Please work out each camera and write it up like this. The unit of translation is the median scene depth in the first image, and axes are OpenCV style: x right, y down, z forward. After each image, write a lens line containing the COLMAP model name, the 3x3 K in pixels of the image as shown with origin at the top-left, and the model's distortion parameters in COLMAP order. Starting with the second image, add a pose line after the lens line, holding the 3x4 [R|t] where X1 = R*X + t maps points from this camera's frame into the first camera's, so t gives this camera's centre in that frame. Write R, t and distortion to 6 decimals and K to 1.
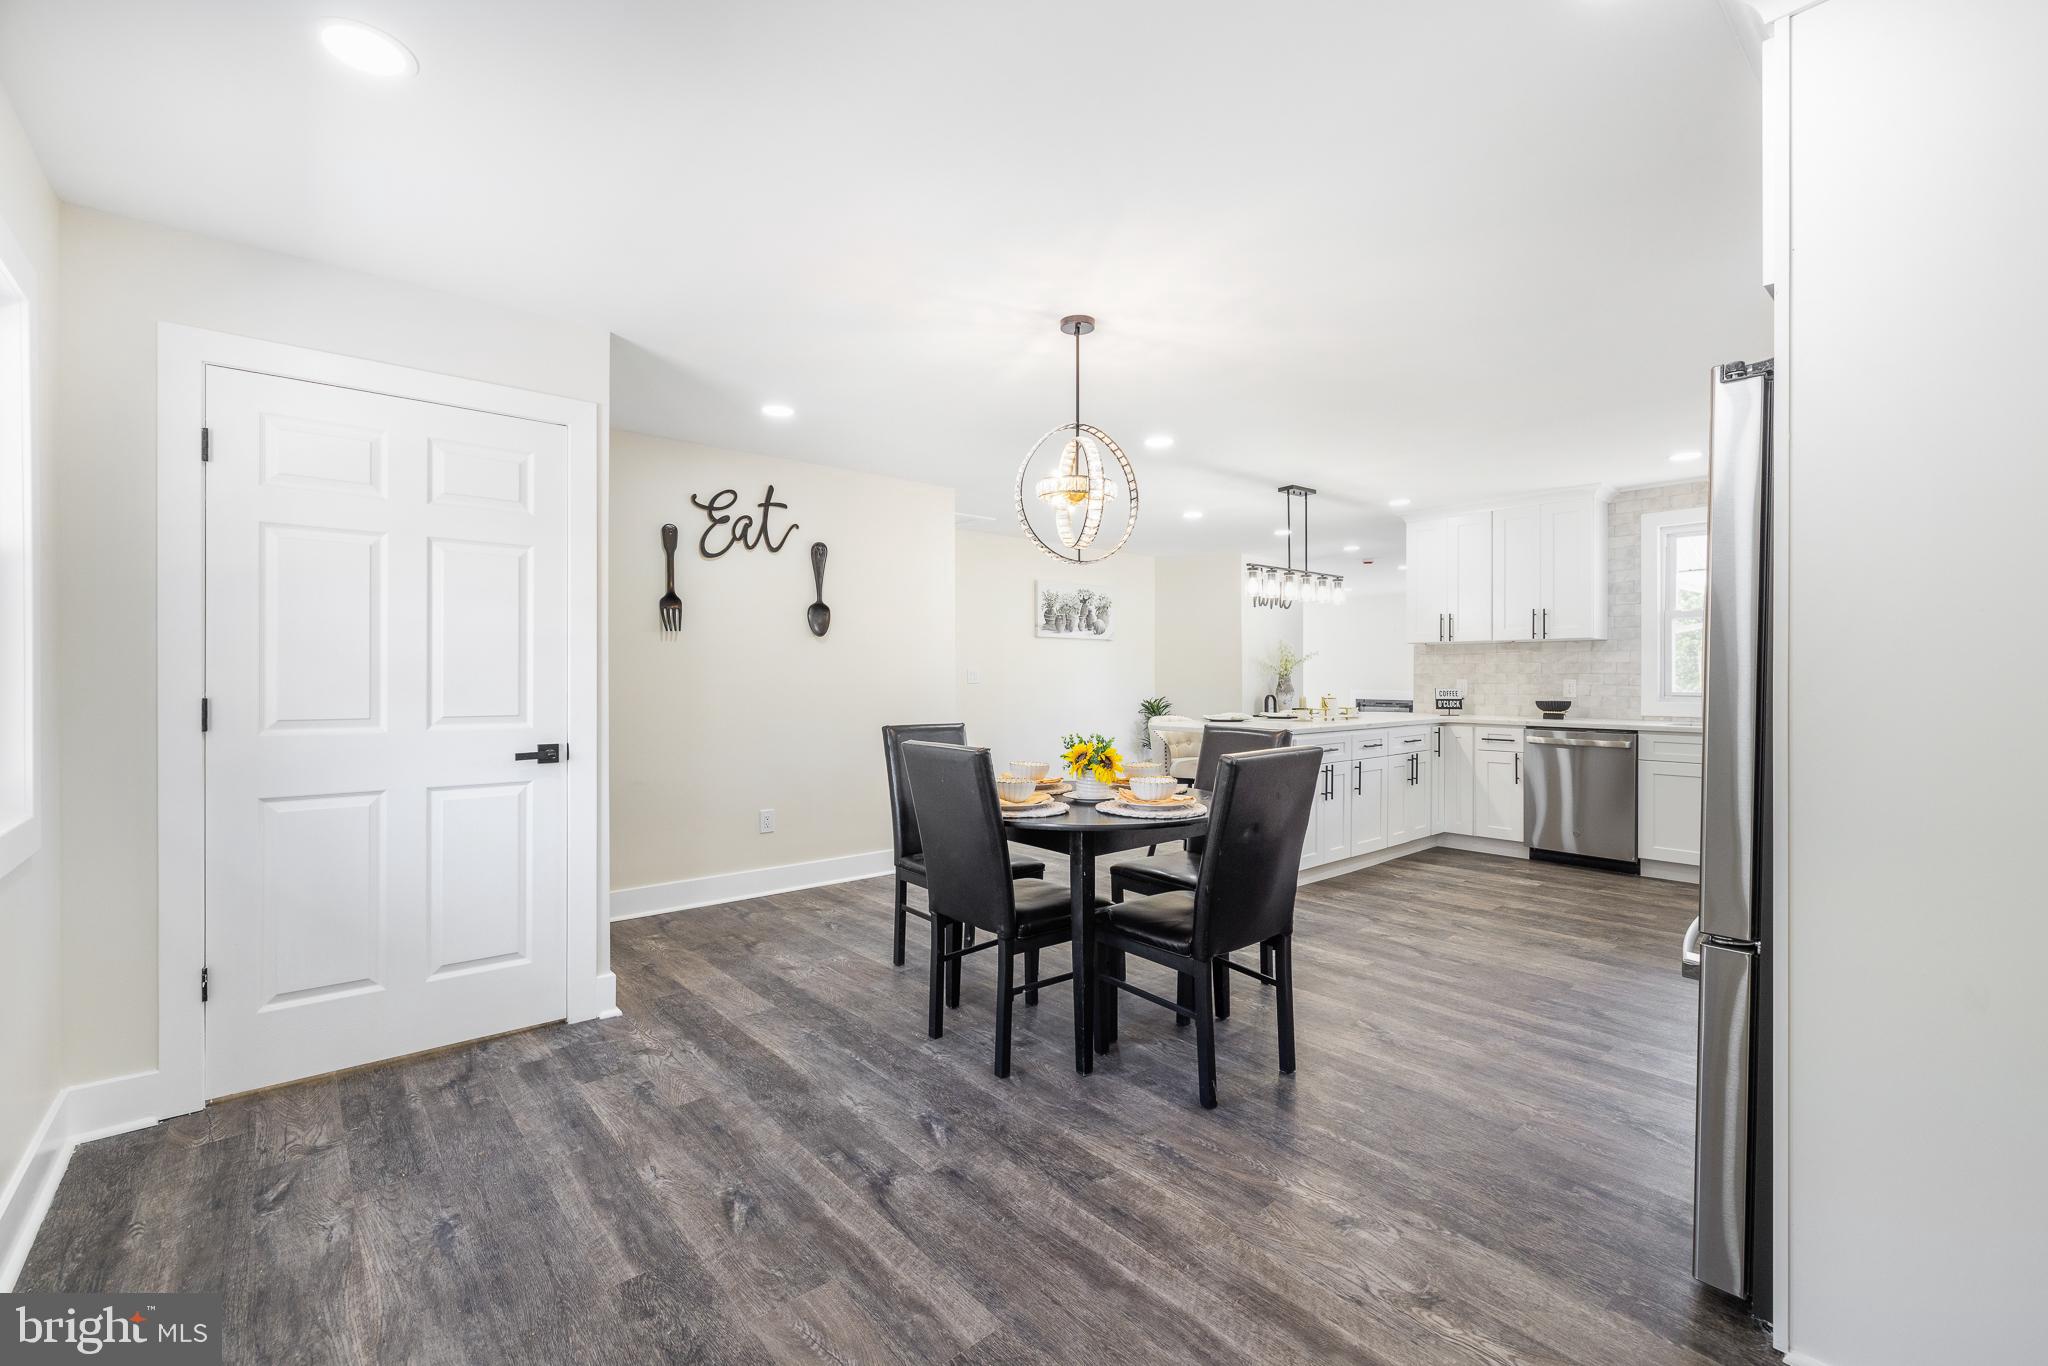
lens RADIAL K [[876.8, 0, 1019.1], [0, 876.8, 677.1], [0, 0, 1]] dist [-0.002931, -0.000748]
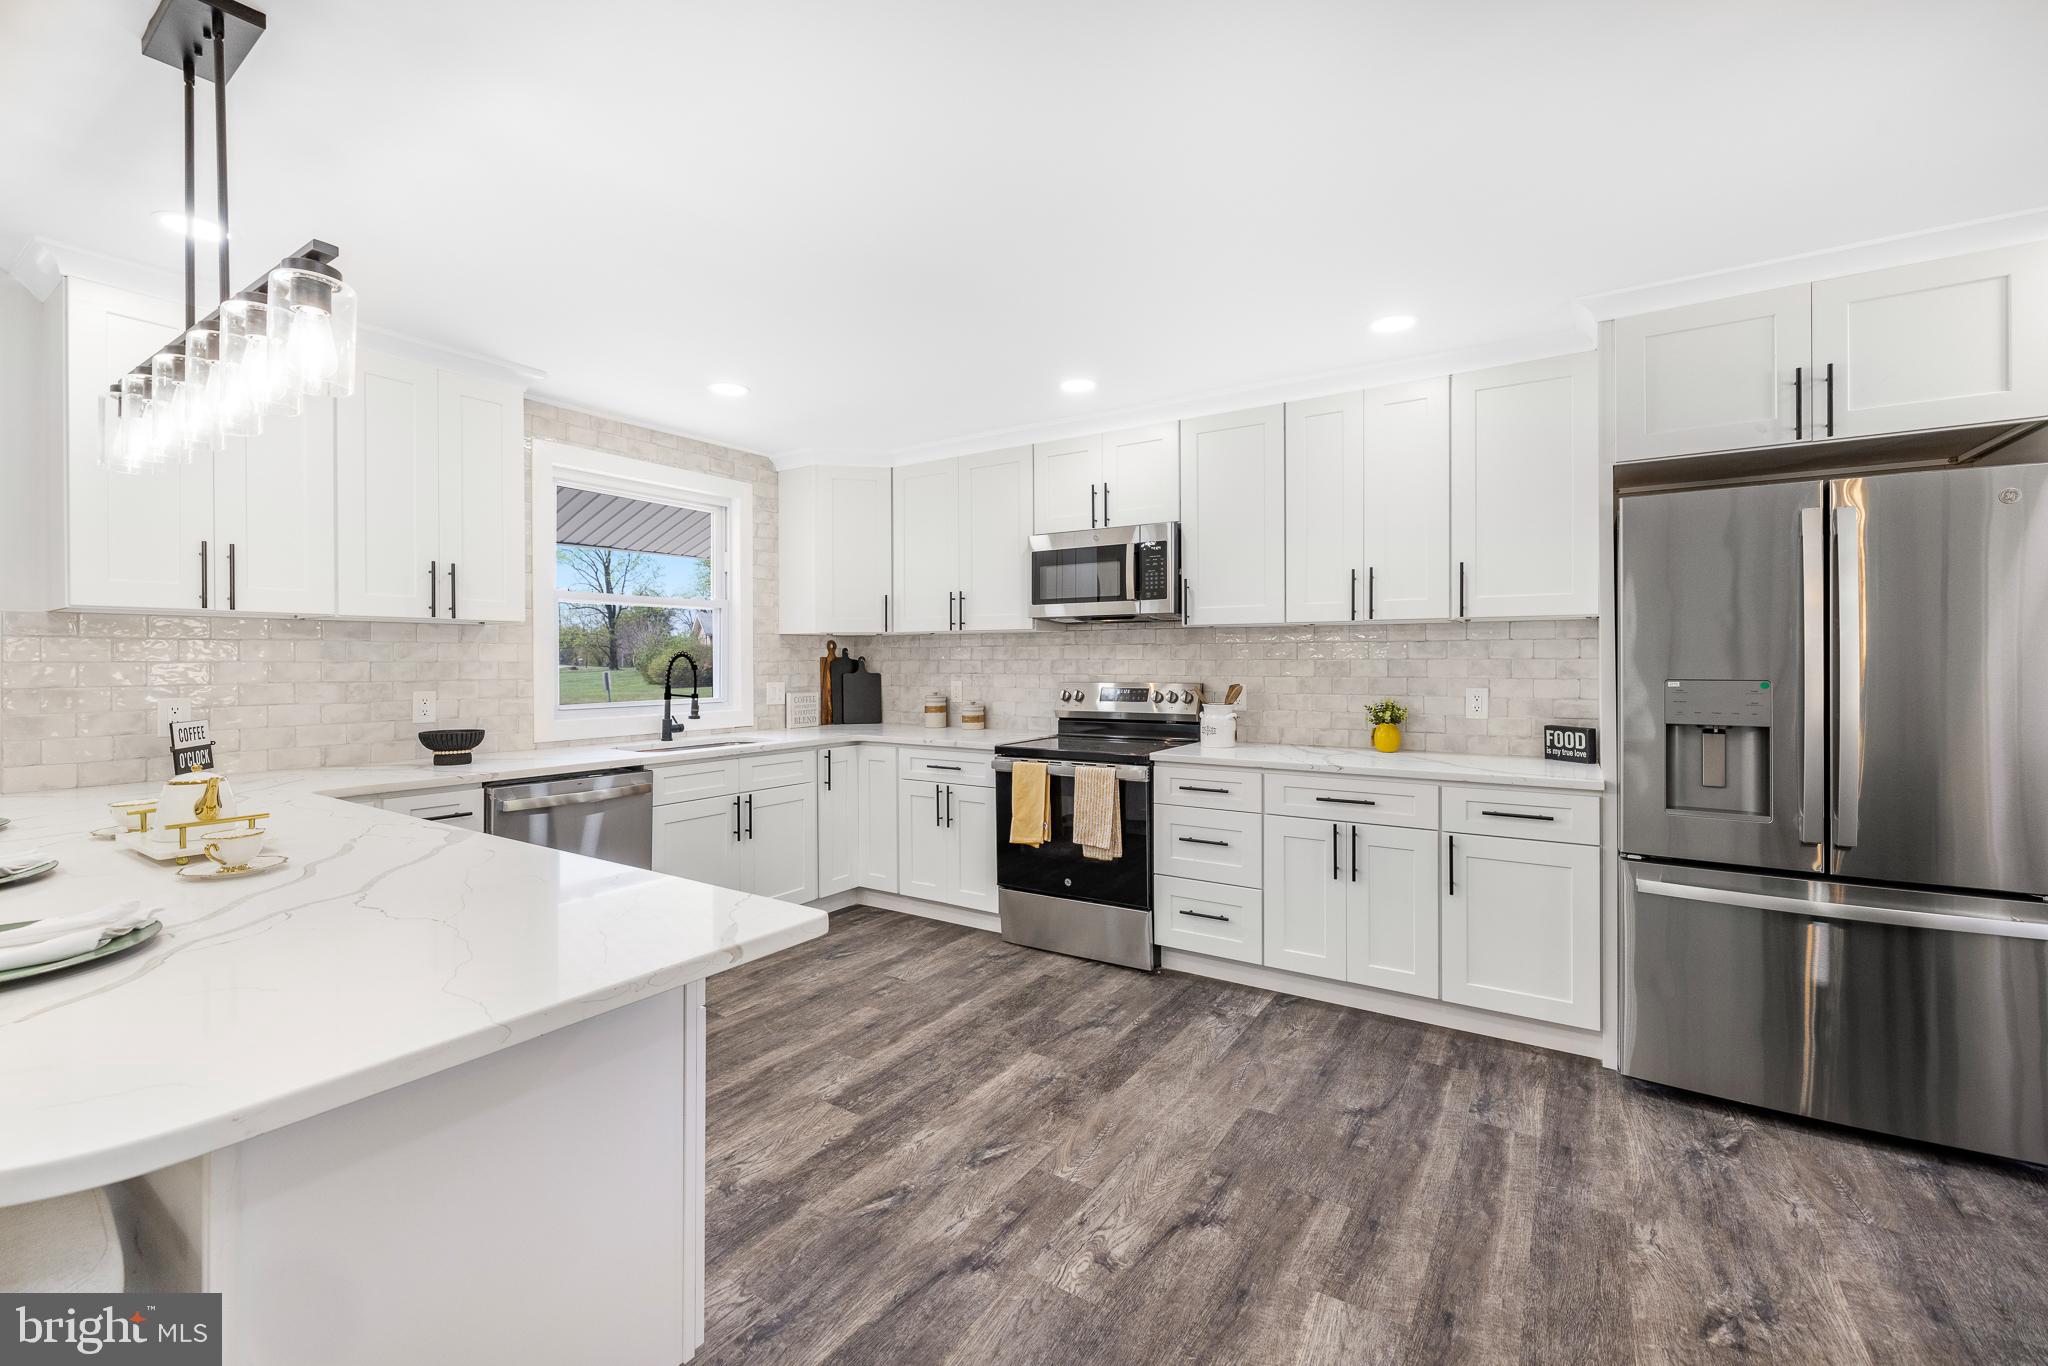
lens RADIAL K [[876.8, 0, 1014.8], [0, 876.8, 672.0], [0, 0, 1]] dist [-0.002931, -0.000748]
pose [[-0.248606, -0.005567, 0.968589, -0.006756], [0.017569, 0.999793, 0.010256, -0.013315], [-0.968445, 0.019566, -0.248457, 1.169568]]
